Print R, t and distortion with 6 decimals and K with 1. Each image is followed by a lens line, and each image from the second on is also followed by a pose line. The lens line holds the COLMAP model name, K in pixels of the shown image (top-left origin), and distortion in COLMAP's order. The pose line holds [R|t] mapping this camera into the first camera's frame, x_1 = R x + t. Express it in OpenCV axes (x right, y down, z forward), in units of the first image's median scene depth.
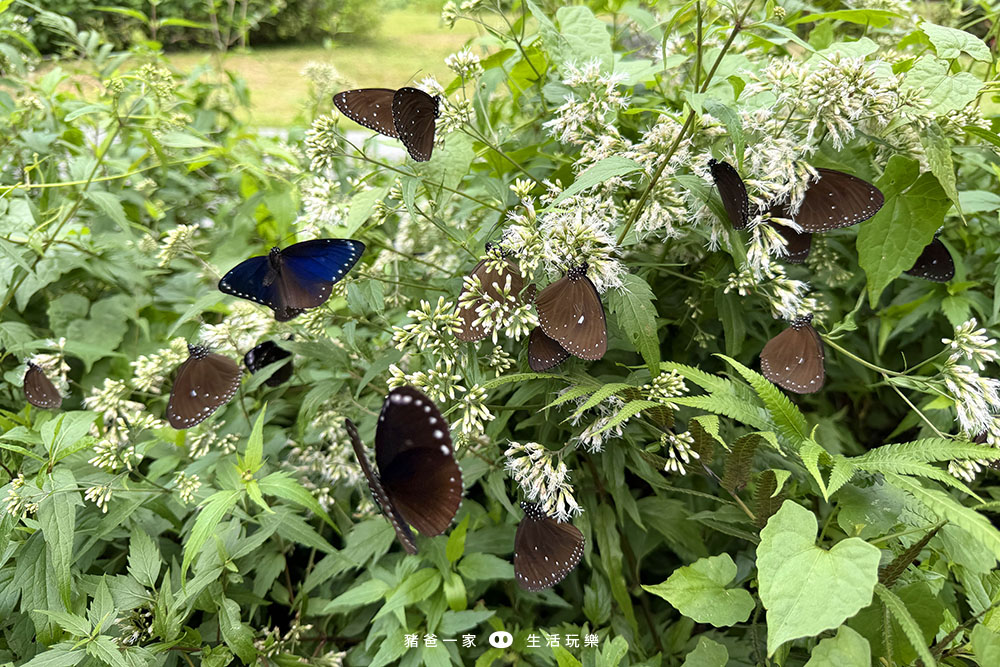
lens RADIAL K [[714.1, 0, 500.0], [0, 714.1, 333.5], [0, 0, 1]] dist [-0.003181, -0.005714]
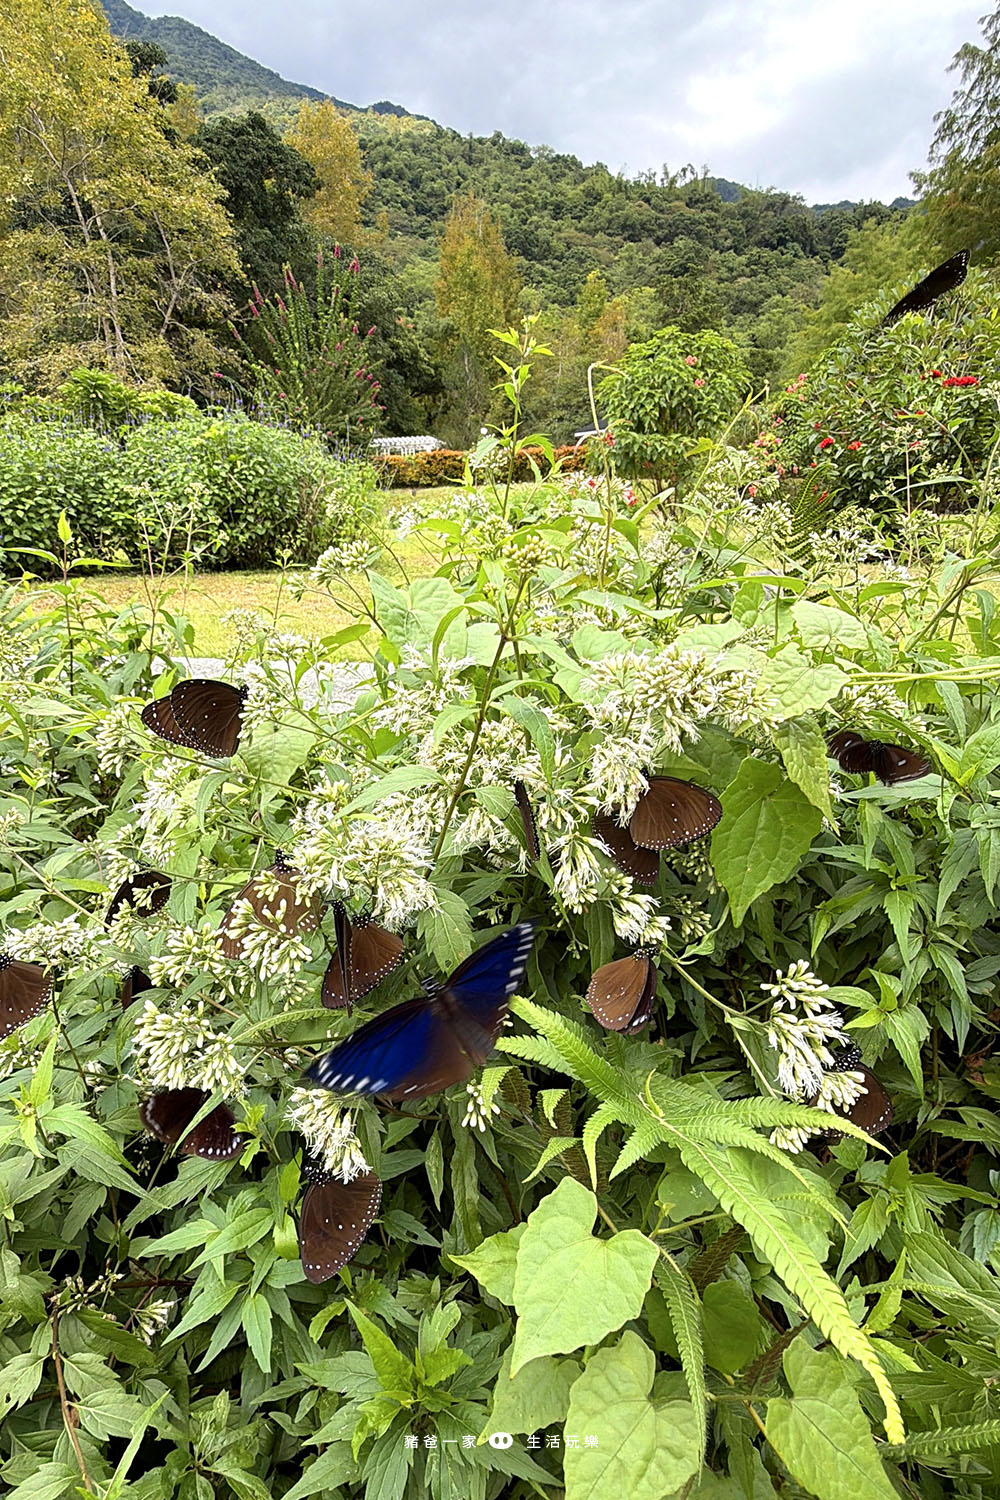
lens RADIAL K [[789.6, 0, 502.7], [0, 789.6, 832.2], [0, 0, 1]] dist [-0.002712, 0.000020]
pose [[0.999737, 0.006290, -0.022038, 0.283463], [-0.007480, 0.998494, -0.054353, -0.106808], [0.021663, 0.054503, 0.998279, 0.022623]]
